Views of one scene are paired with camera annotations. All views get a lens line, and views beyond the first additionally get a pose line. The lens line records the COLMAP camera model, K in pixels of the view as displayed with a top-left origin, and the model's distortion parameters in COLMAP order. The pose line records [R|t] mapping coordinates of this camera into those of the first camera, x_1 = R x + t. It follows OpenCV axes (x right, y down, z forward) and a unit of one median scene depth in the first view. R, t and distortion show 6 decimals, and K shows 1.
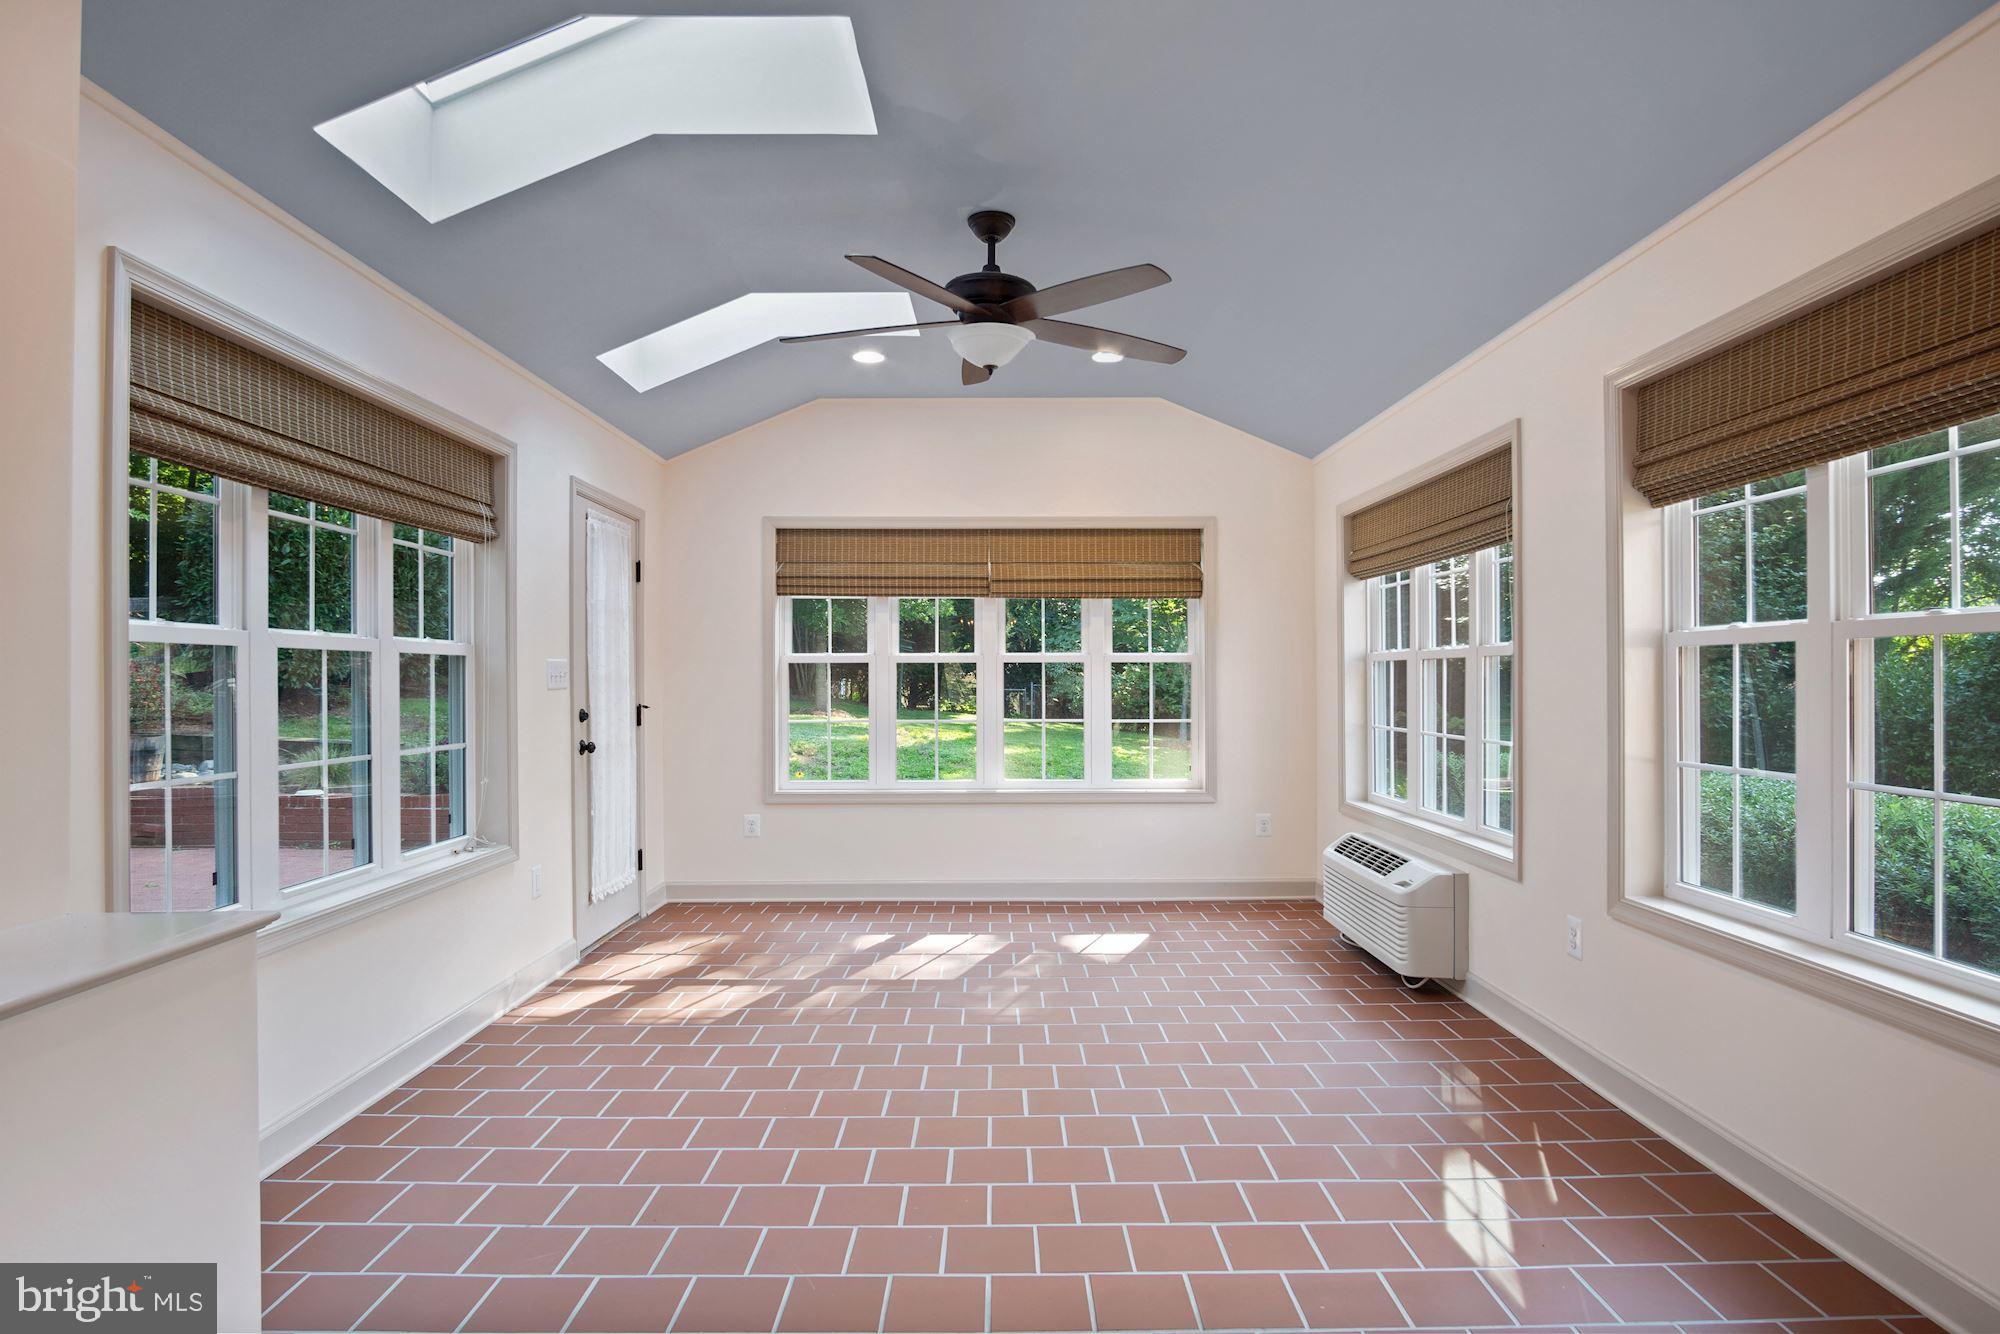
lens RADIAL K [[1077.8, 0, 1001.1], [0, 1077.8, 674.3], [0, 0, 1]] dist [-0.025271, 0.001661]
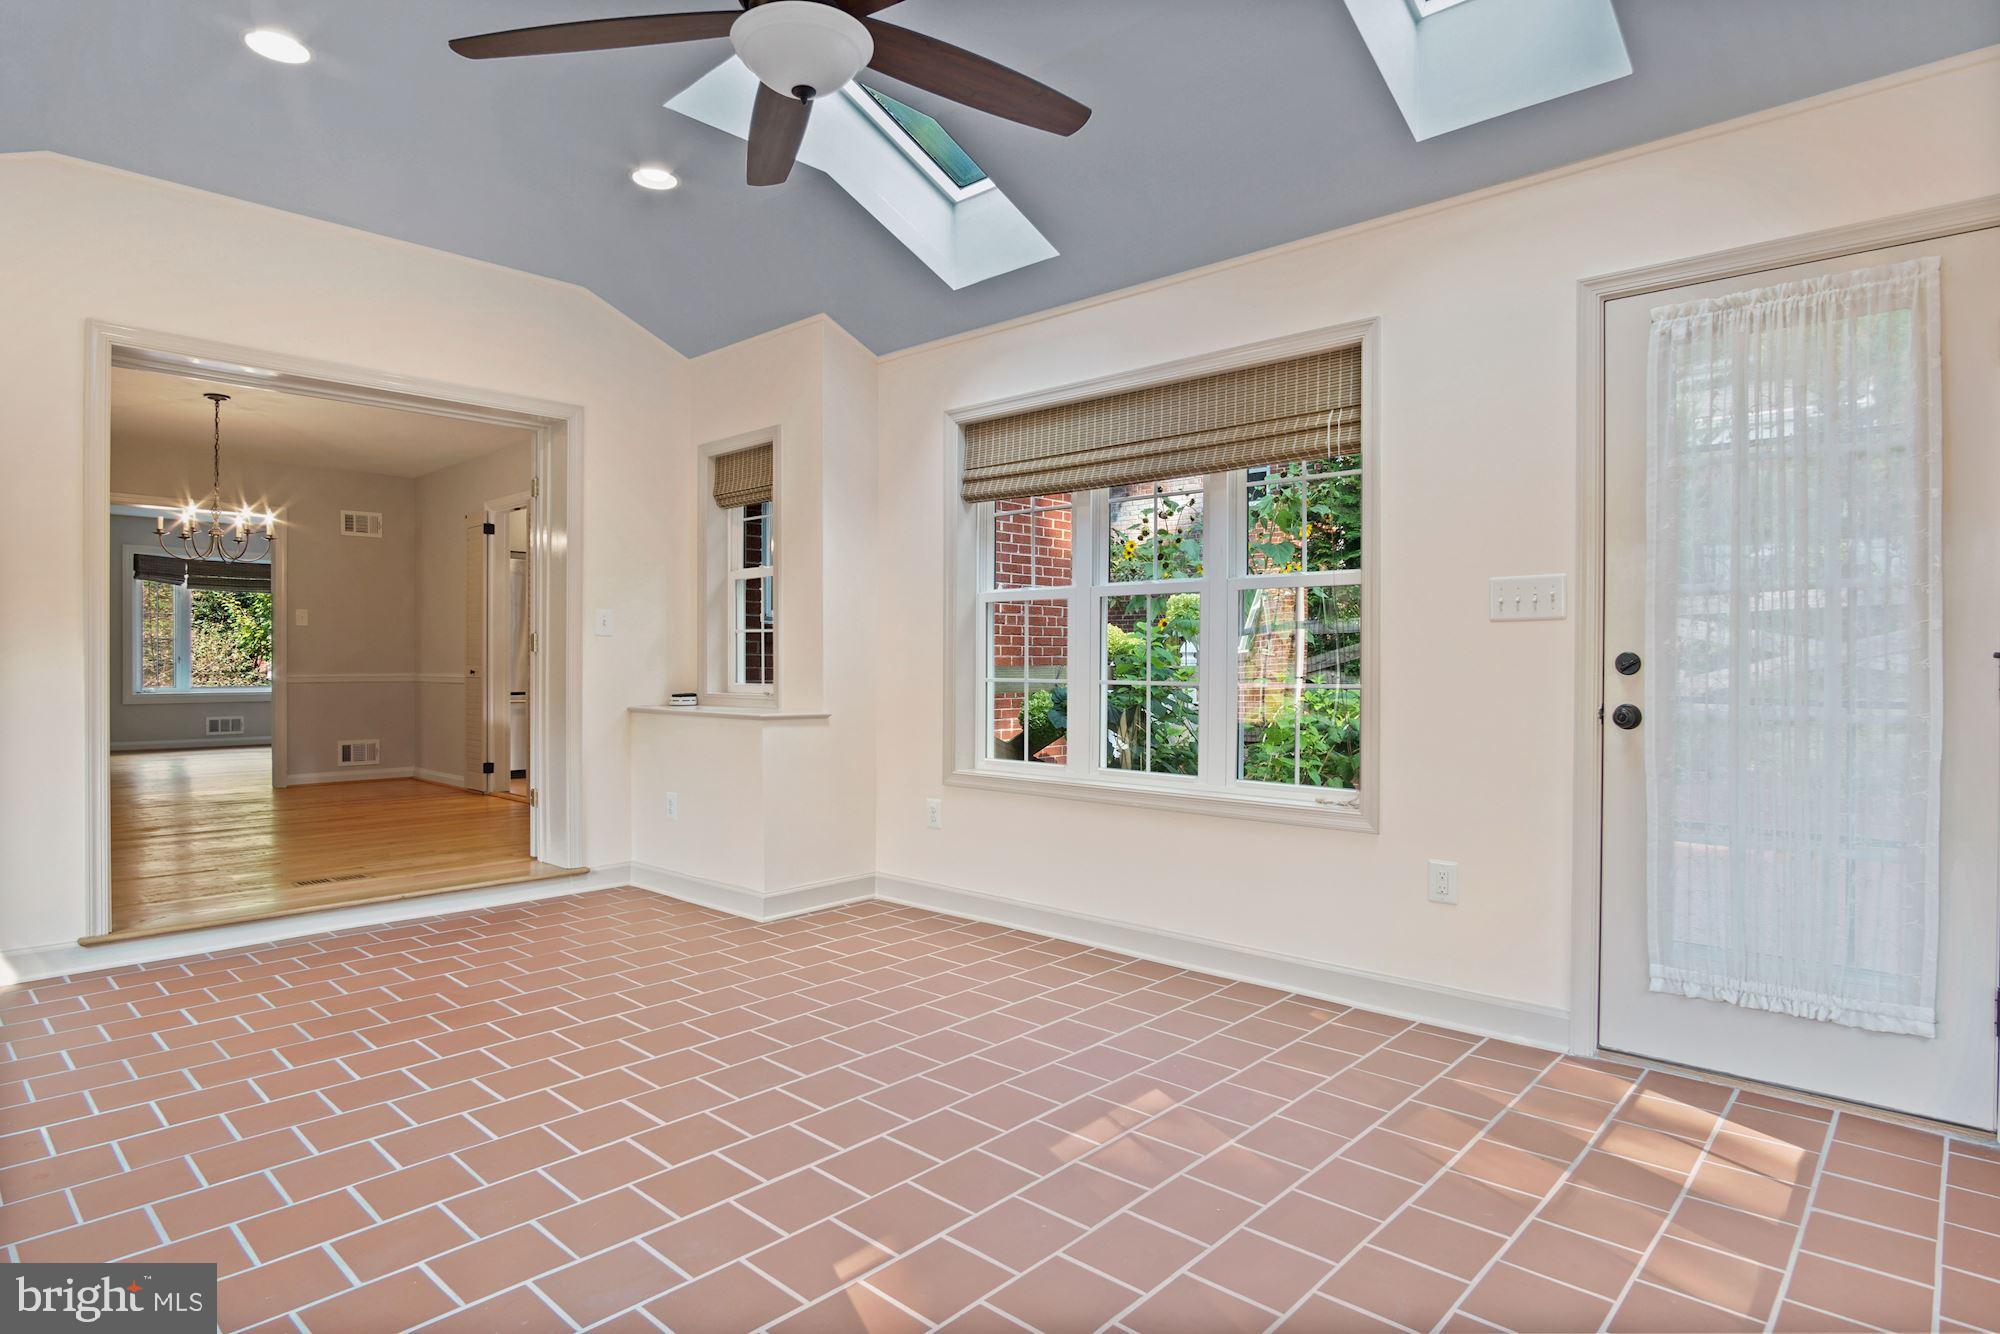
lens RADIAL K [[1077.8, 0, 1001.1], [0, 1077.8, 674.3], [0, 0, 1]] dist [-0.025271, 0.001661]
pose [[-0.679239, 0.014456, -0.733774, 0.282127], [0.004364, 0.999868, 0.015659, 0.033382], [0.733904, 0.007434, -0.679213, 1.138587]]
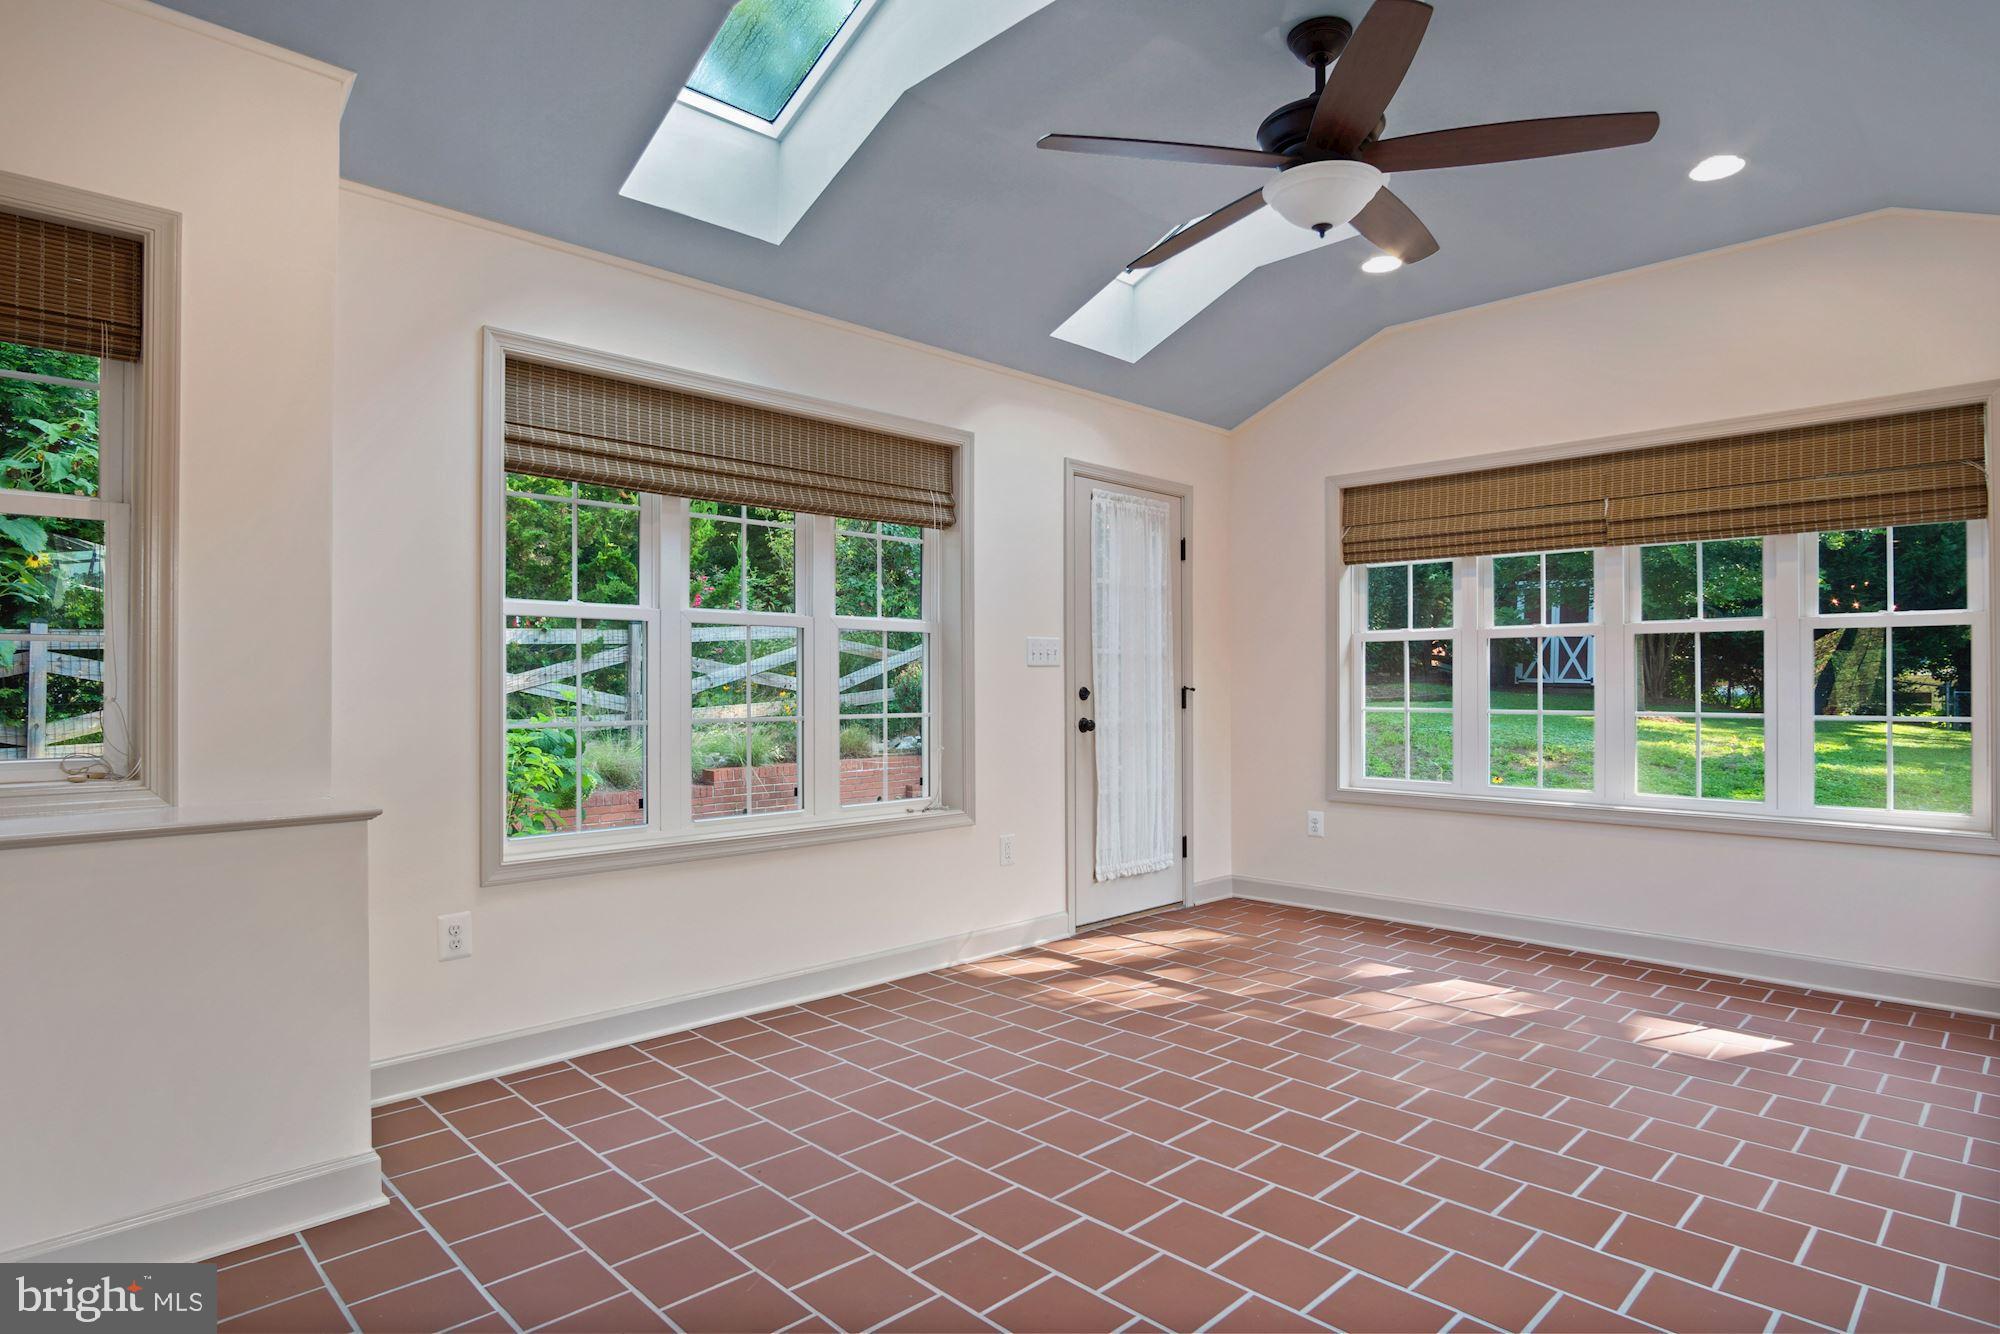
lens RADIAL K [[1077.8, 0, 1001.1], [0, 1077.8, 674.3], [0, 0, 1]] dist [-0.025271, 0.001661]
pose [[0.697090, -0.004472, -0.716970, 0.282143], [0.001434, 0.999987, -0.004843, 0.025167], [0.716982, 0.002348, 0.697087, 0.234313]]
